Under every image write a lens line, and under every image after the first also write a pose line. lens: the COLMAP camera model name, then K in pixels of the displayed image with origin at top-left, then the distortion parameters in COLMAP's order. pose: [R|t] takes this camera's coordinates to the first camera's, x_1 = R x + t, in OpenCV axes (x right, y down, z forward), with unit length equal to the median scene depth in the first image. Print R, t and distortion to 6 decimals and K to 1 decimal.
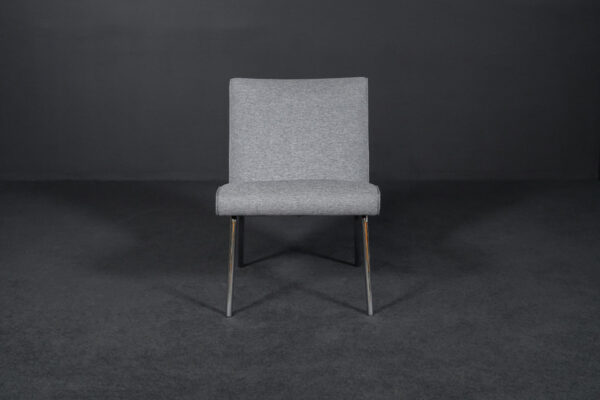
lens RADIAL K [[957.2, 0, 300.8], [0, 957.2, 205.9], [0, 0, 1]] dist [0.000366, 0.000000]
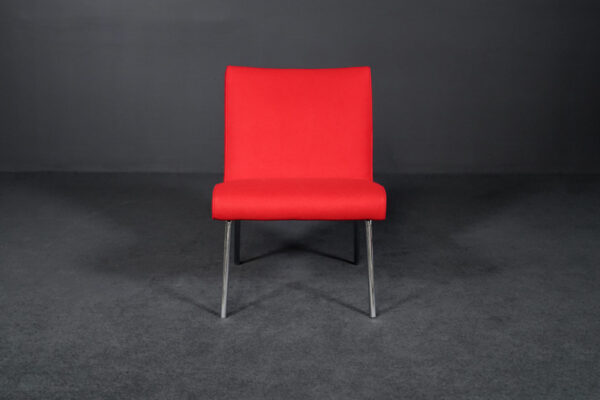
lens RADIAL K [[899.0, 0, 301.2], [0, 899.0, 203.8], [0, 0, 1]] dist [0.004298, 0.000000]
pose [[0.999948, 0.005557, 0.008575, 0.026059], [-0.005601, 0.999971, 0.005067, 0.001311], [-0.008547, -0.005114, 0.999950, 0.101435]]
